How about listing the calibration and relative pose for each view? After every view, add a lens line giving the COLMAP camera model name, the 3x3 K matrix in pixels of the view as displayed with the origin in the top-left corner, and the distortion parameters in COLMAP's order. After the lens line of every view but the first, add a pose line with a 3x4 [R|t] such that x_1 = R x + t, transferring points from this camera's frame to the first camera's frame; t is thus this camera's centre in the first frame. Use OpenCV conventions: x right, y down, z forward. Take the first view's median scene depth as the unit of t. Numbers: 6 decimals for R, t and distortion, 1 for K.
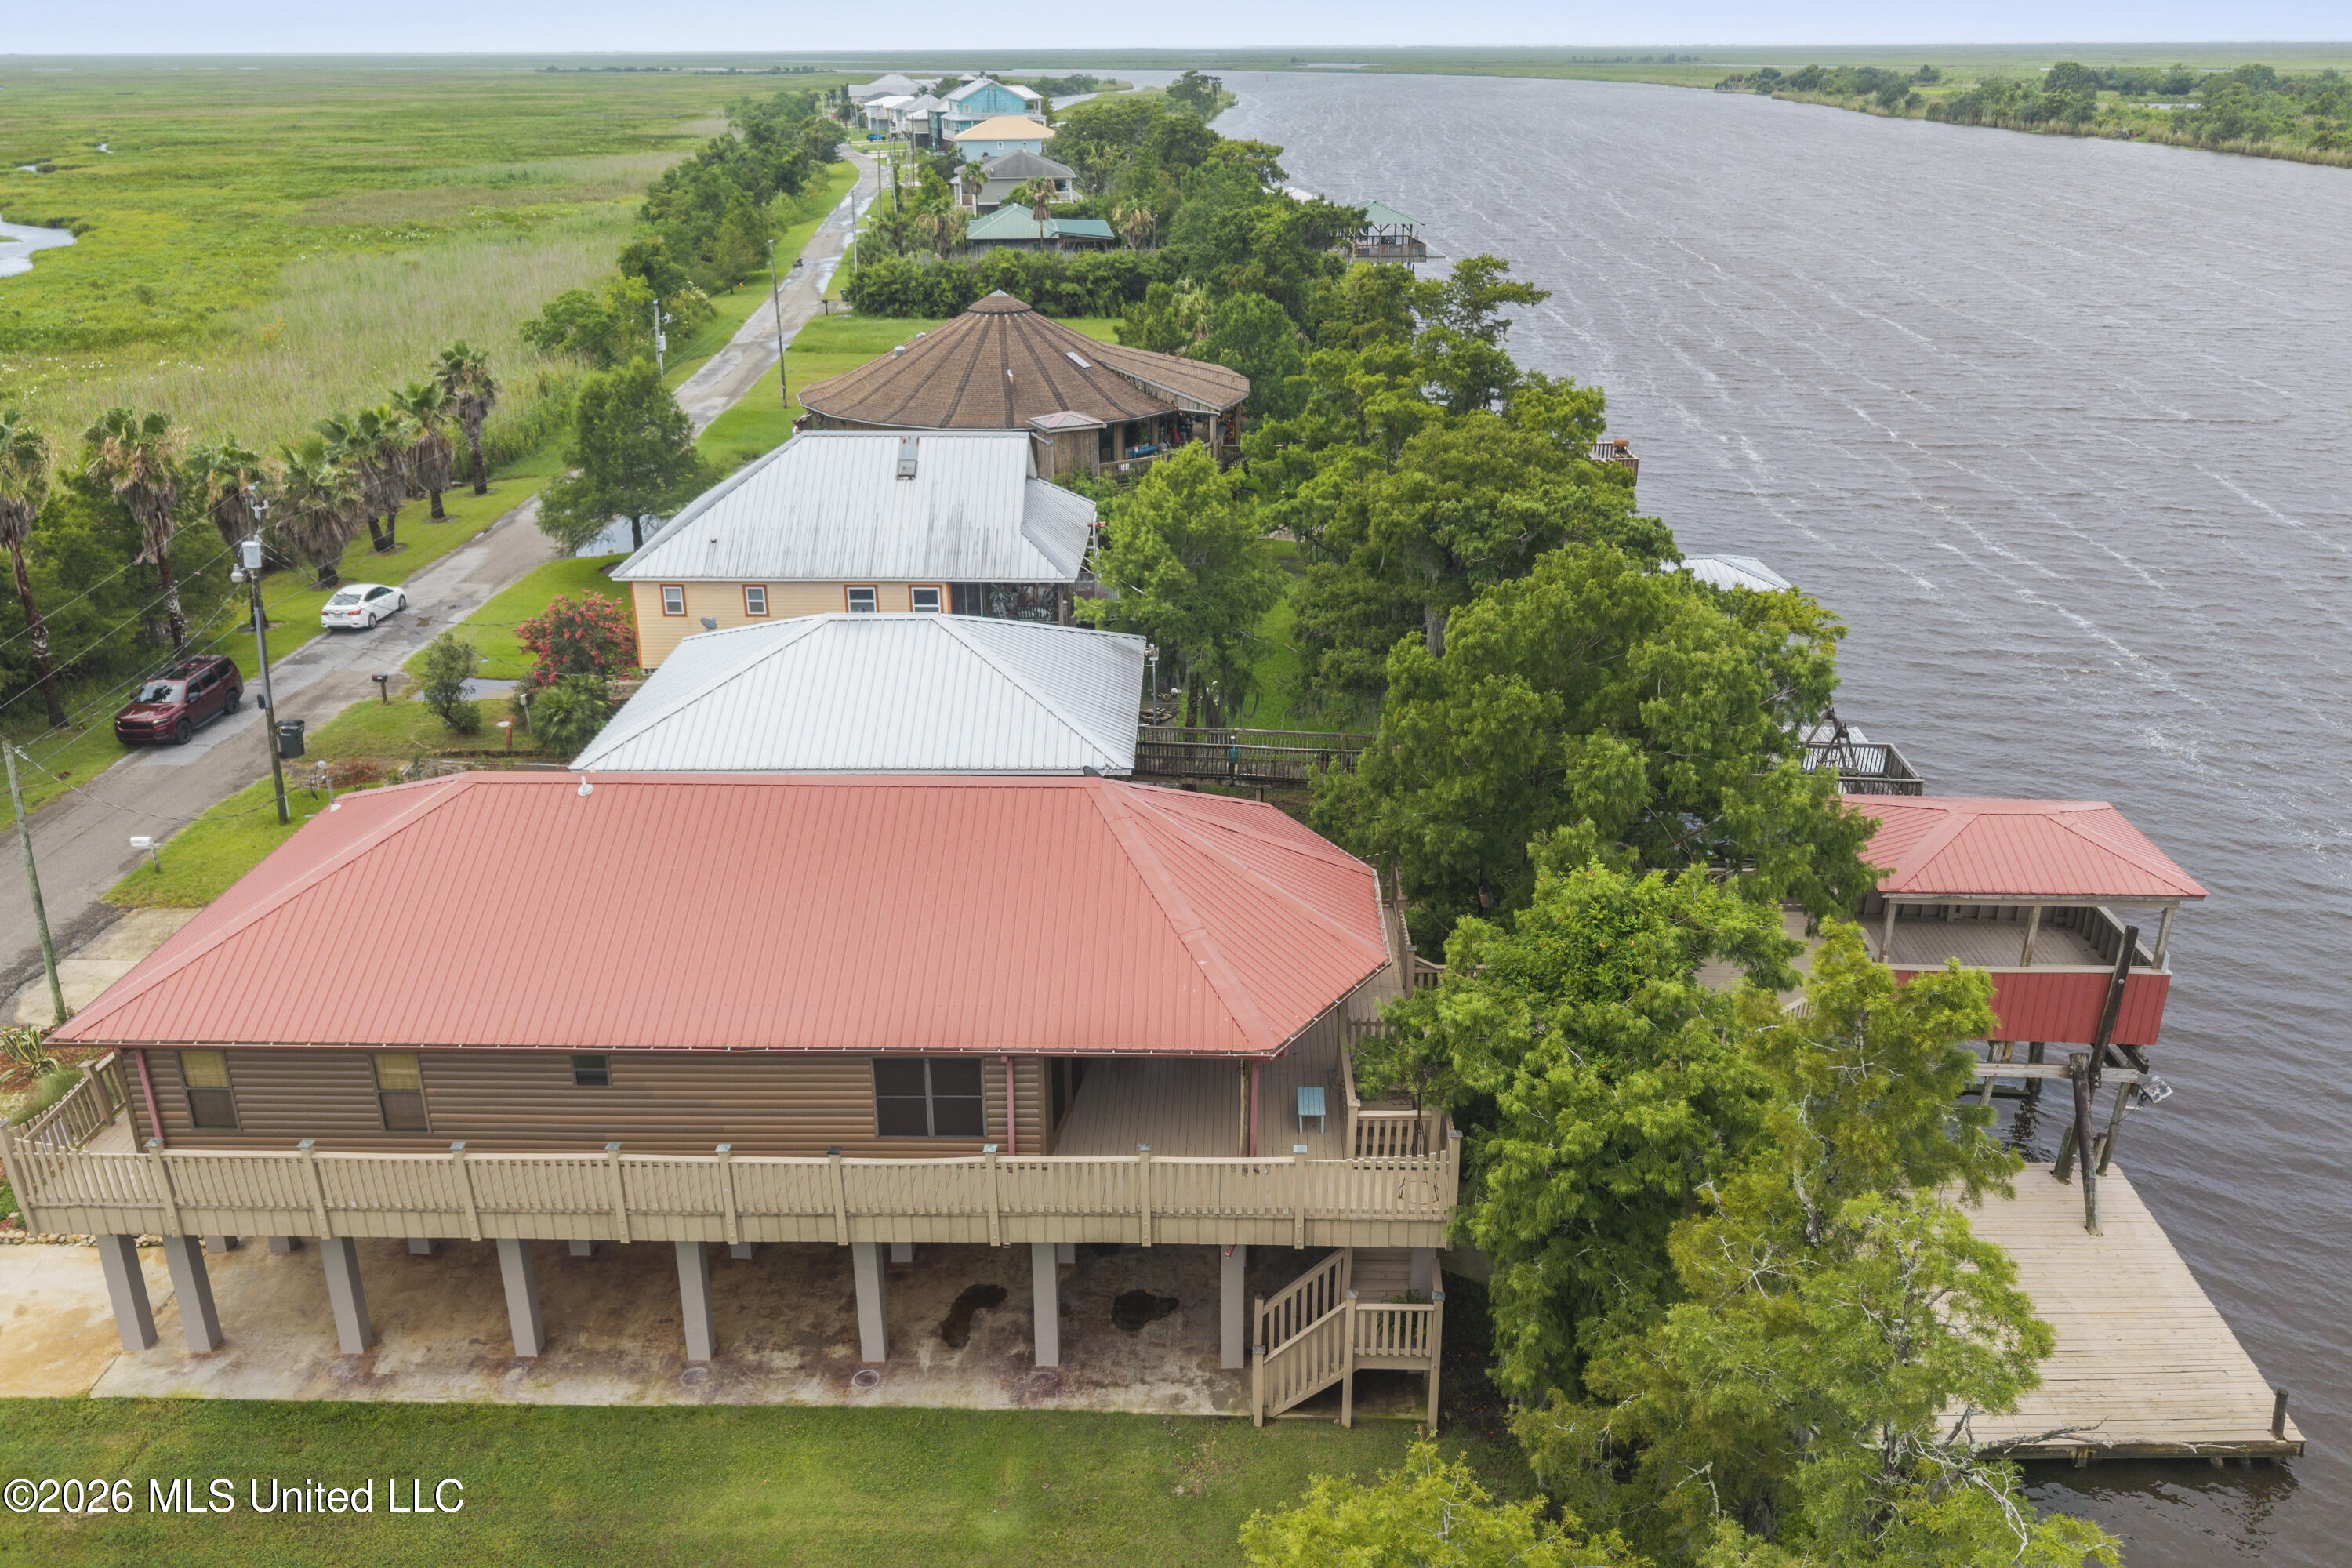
lens RADIAL K [[1813.8, 0, 1176.0], [0, 1813.8, 784.0], [0, 0, 1]] dist [-0.070291, 0.101462]
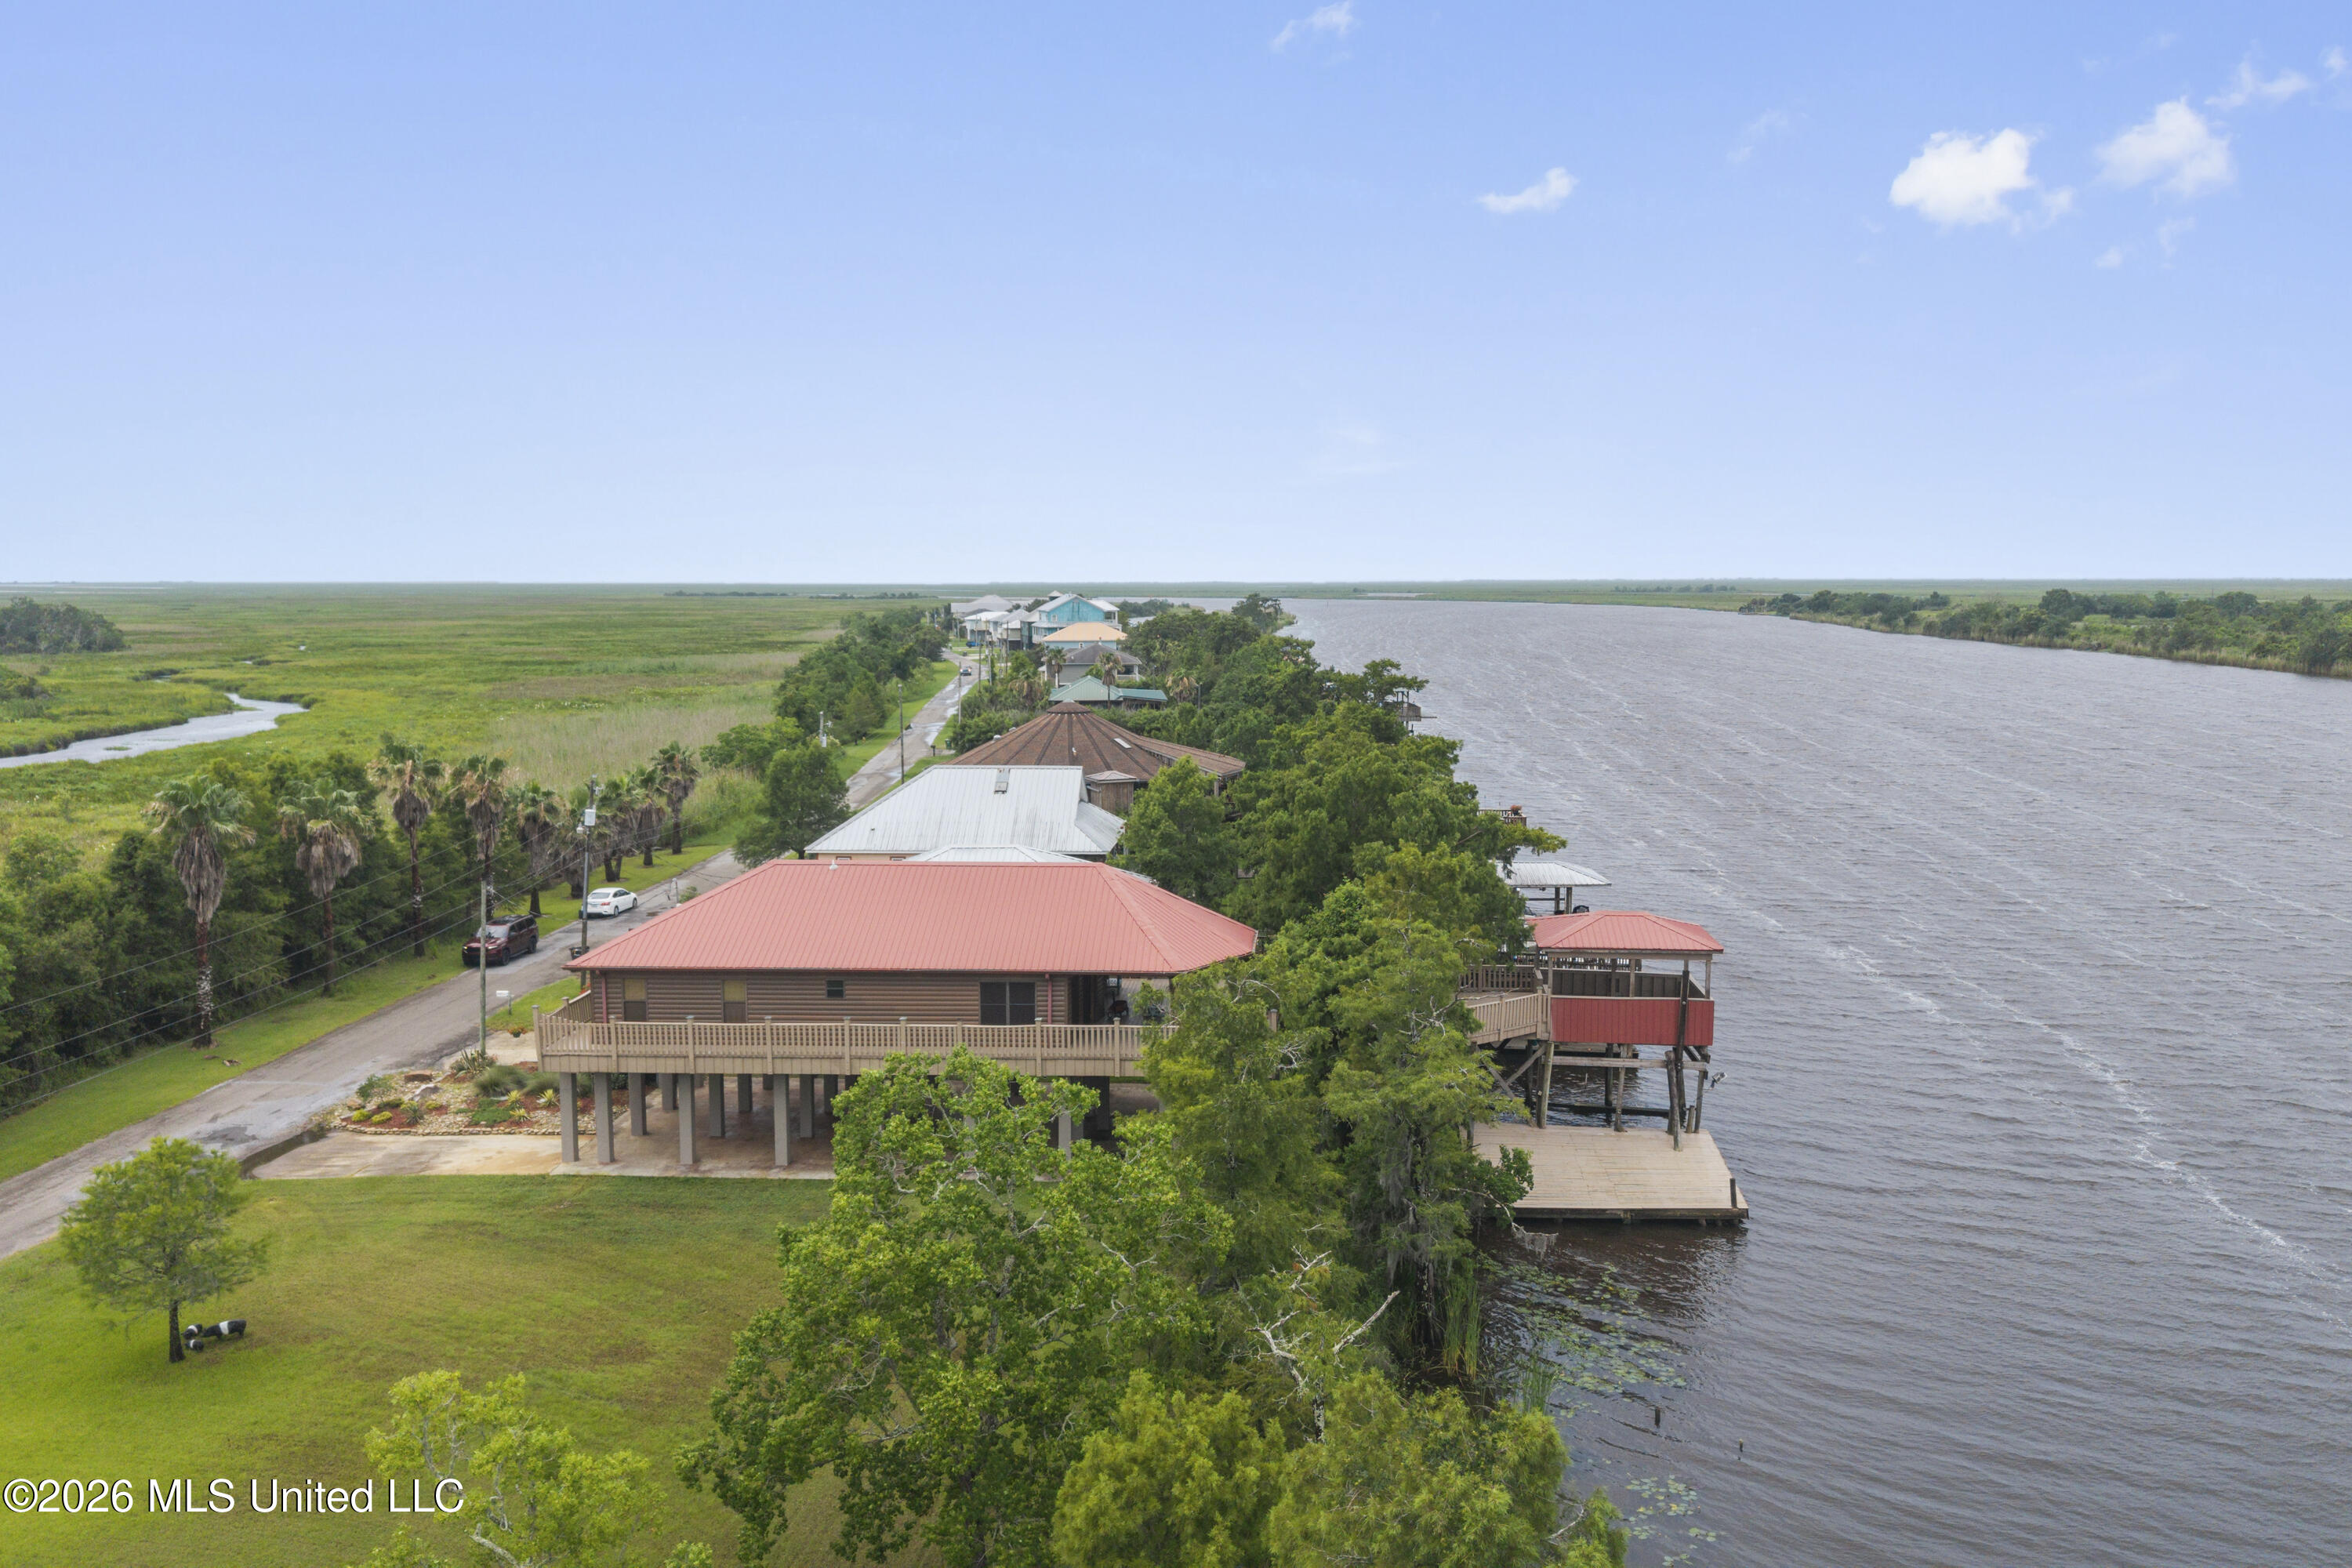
lens RADIAL K [[1746.5, 0, 1176.0], [0, 1746.5, 784.0], [0, 0, 1]] dist [0.004011, 0.001651]
pose [[0.999202, 0.008545, -0.039009, 0.014199], [-0.018676, 0.963420, -0.267344, 0.055129], [0.035297, 0.267860, 0.962811, -0.107030]]
